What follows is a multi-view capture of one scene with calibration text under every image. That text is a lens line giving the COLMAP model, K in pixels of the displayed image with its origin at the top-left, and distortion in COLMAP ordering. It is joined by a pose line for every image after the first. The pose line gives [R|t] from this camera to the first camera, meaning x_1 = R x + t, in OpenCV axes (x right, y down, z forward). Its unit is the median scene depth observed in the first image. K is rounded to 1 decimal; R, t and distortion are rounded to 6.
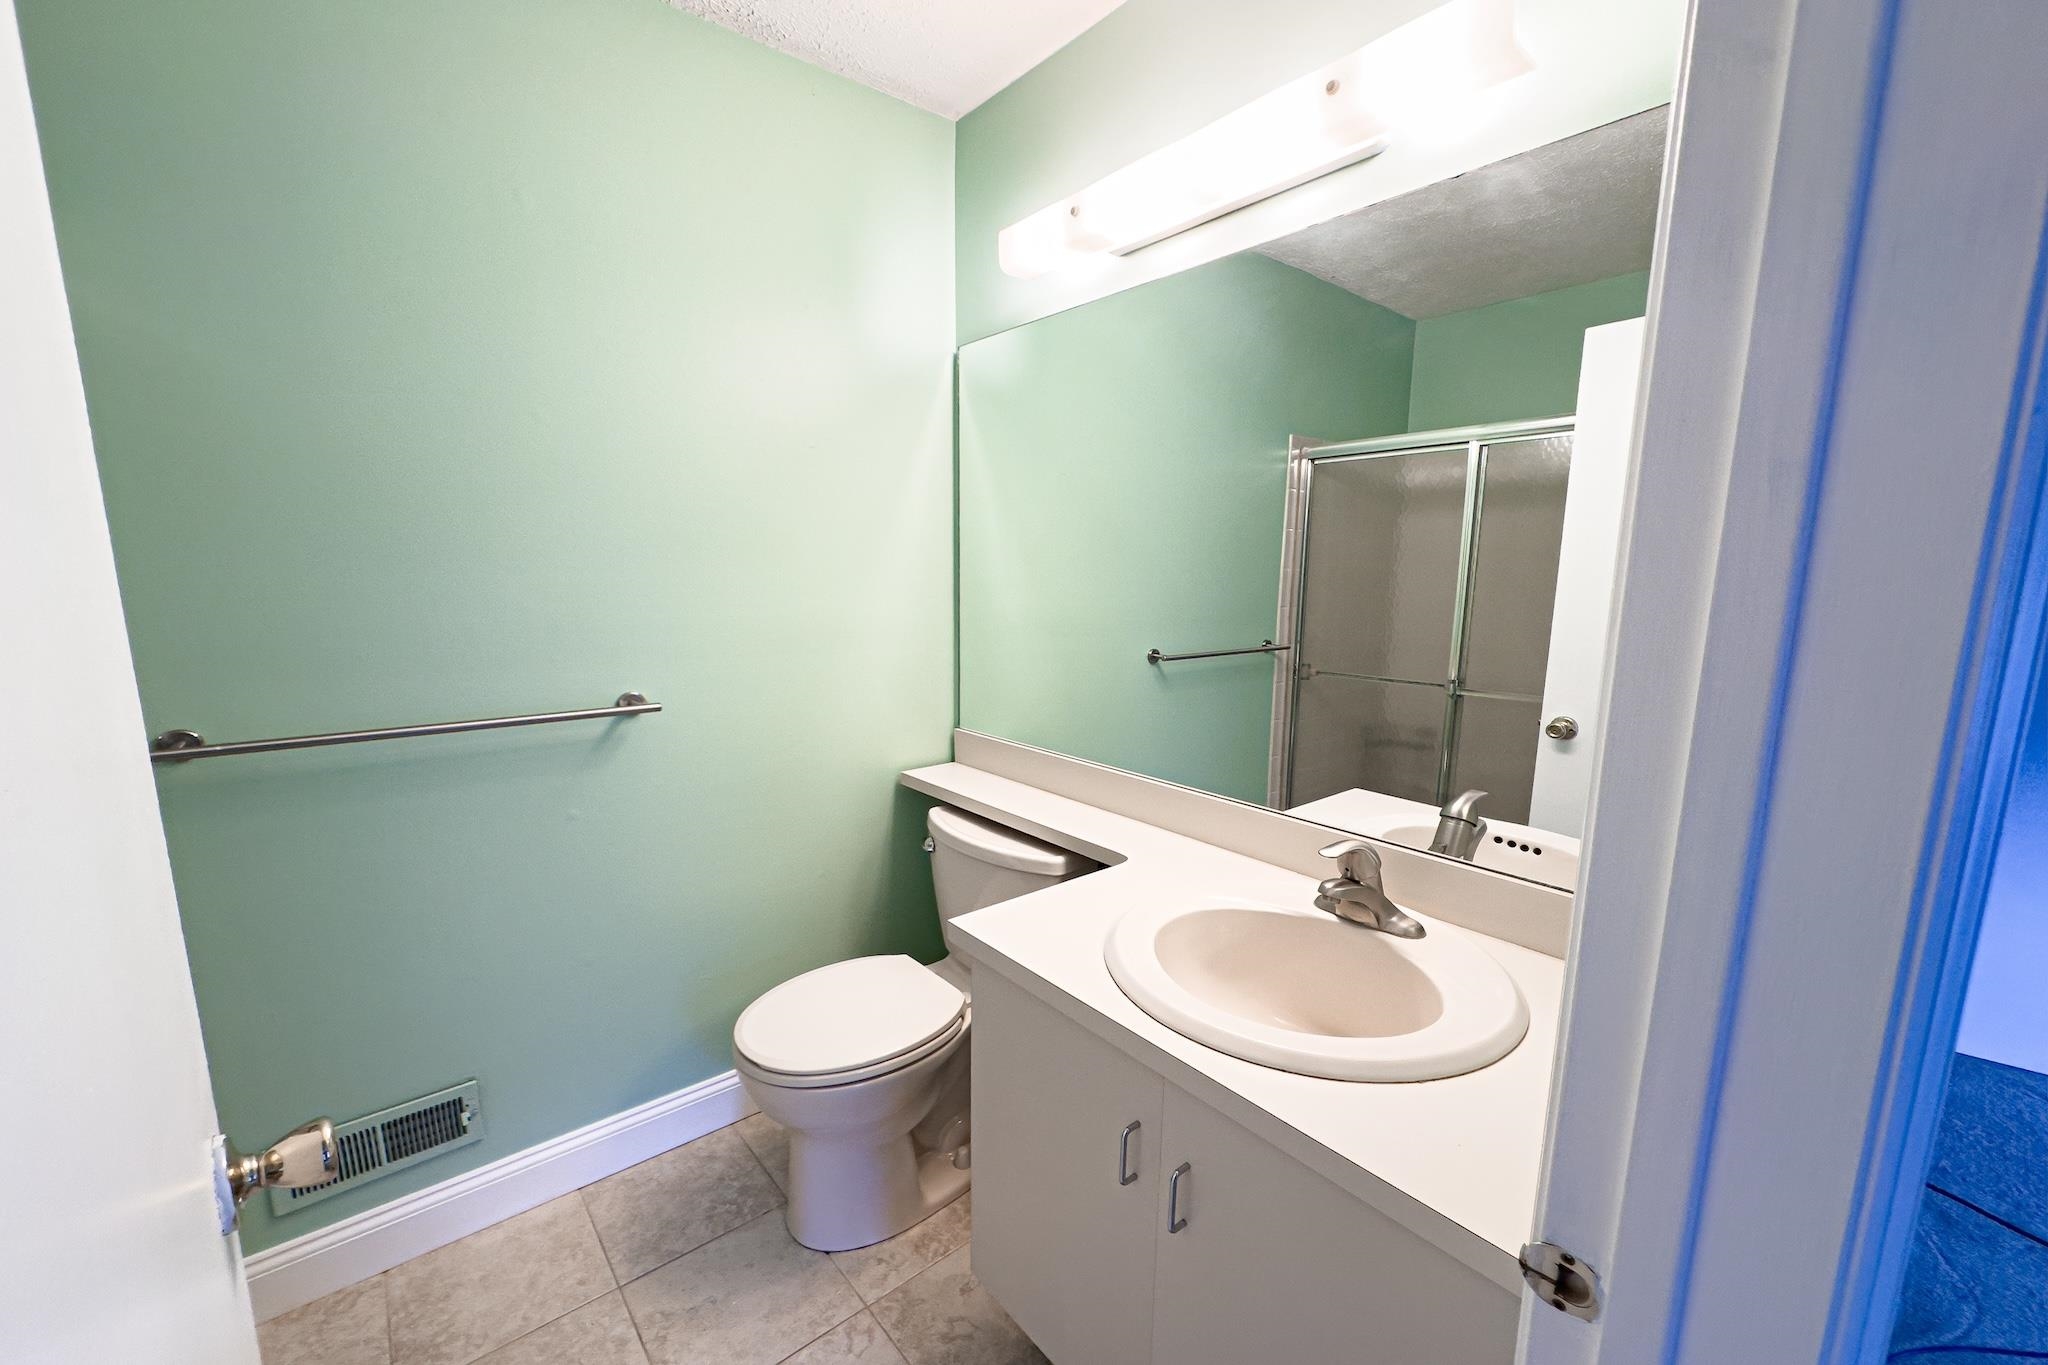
lens RADIAL K [[809.8, 0, 1023.5], [0, 809.8, 697.3], [0, 0, 1]] dist [-0.001052, 0.000013]
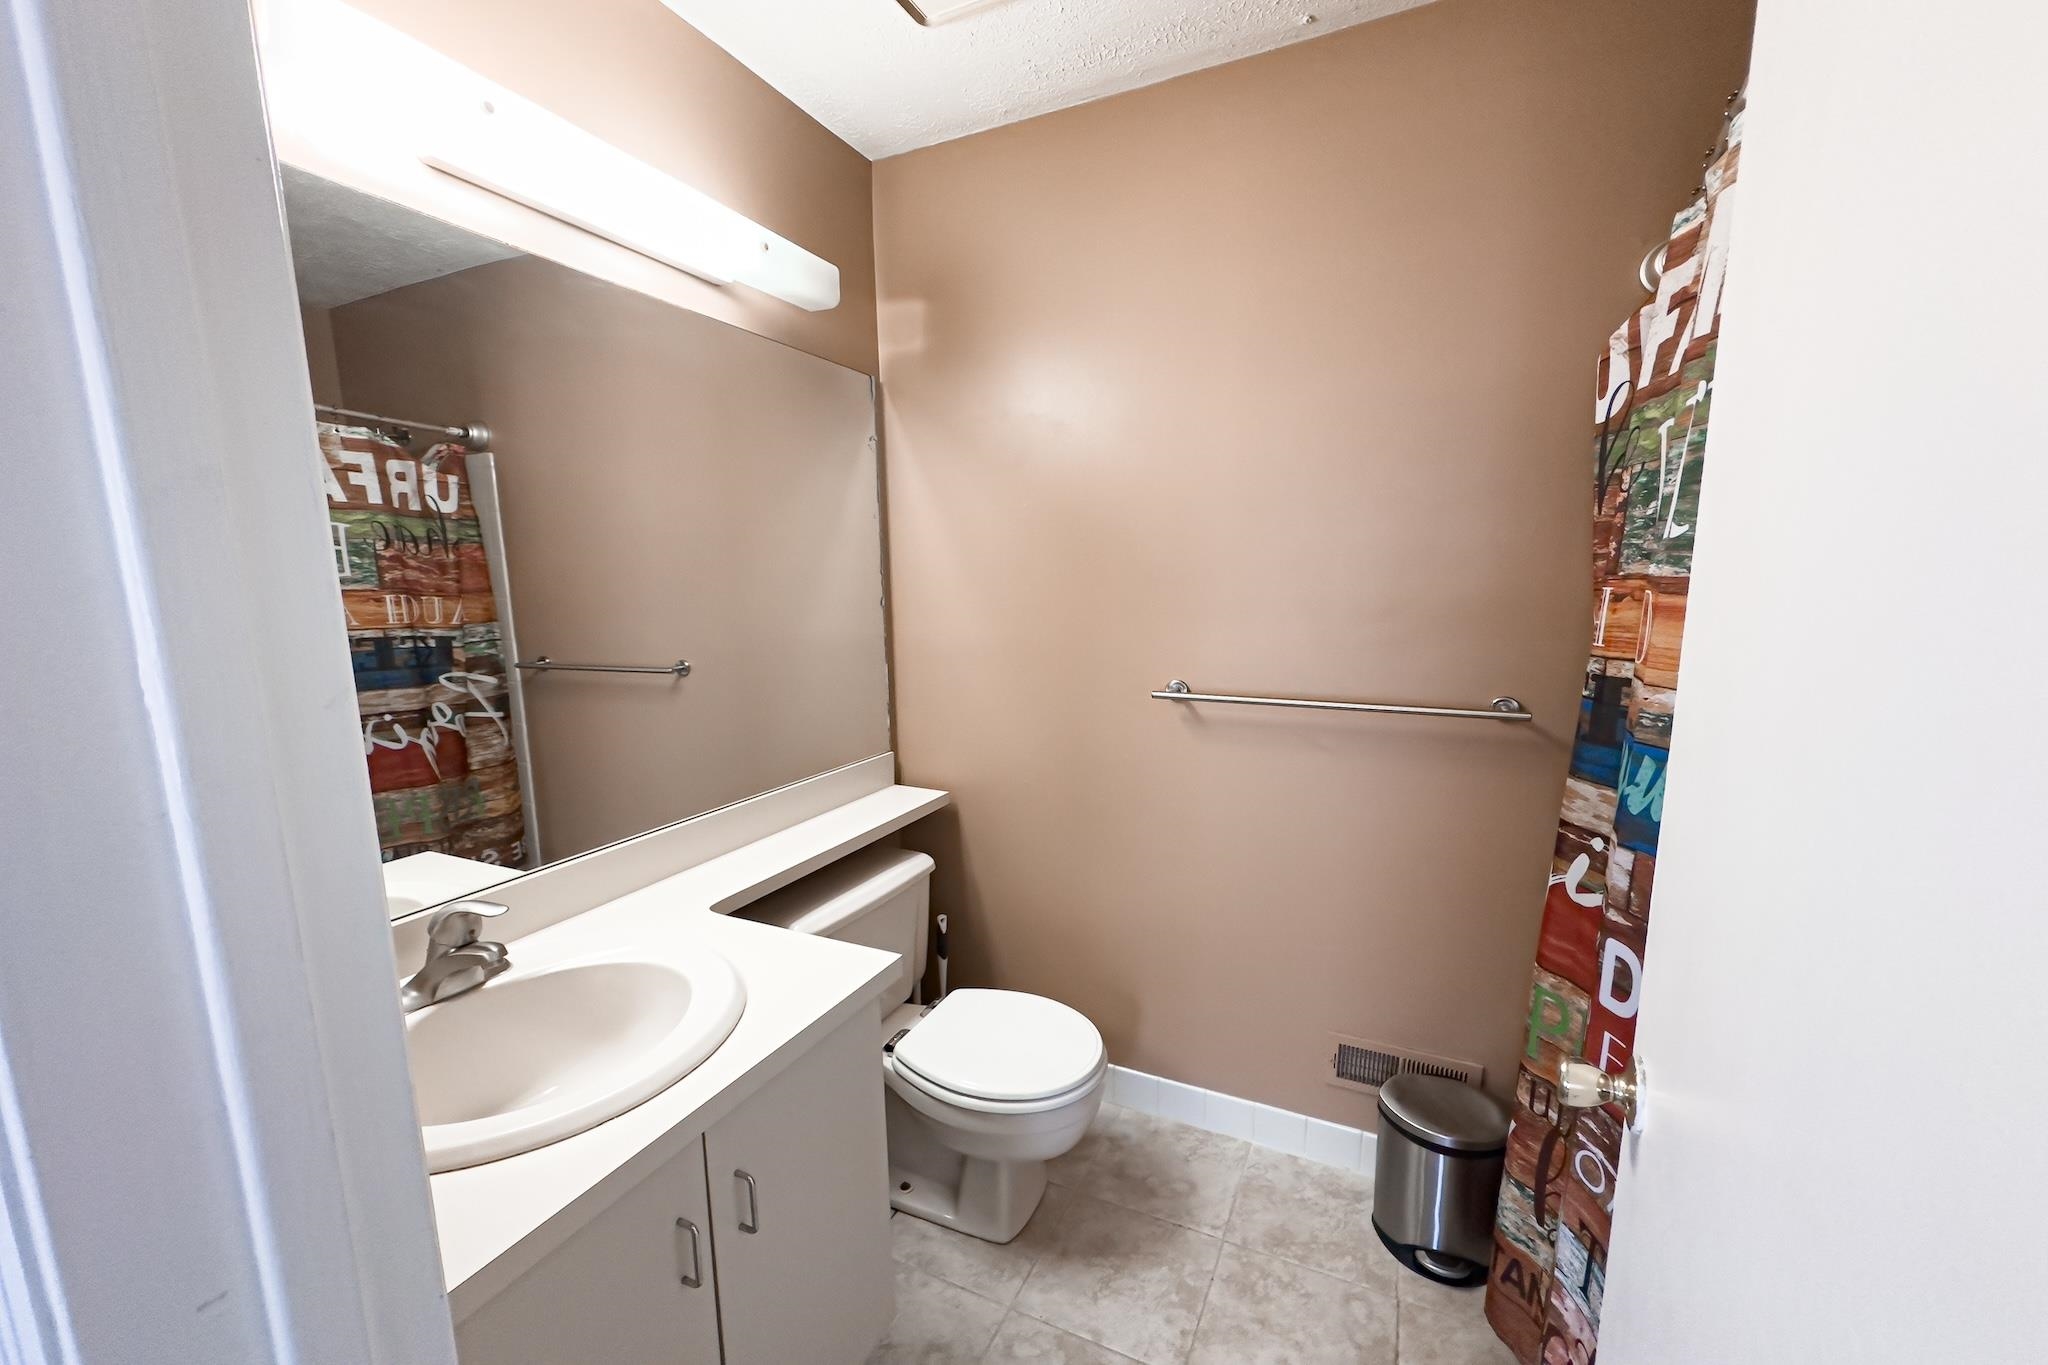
lens RADIAL K [[809.8, 0, 1025.2], [0, 809.8, 689.0], [0, 0, 1]] dist [-0.001052, 0.000013]
pose [[0.420391, 0.122763, -0.899000, 1.264071], [-0.113359, 0.990148, 0.082201, -0.160923], [0.900234, 0.067353, 0.430165, 0.937935]]
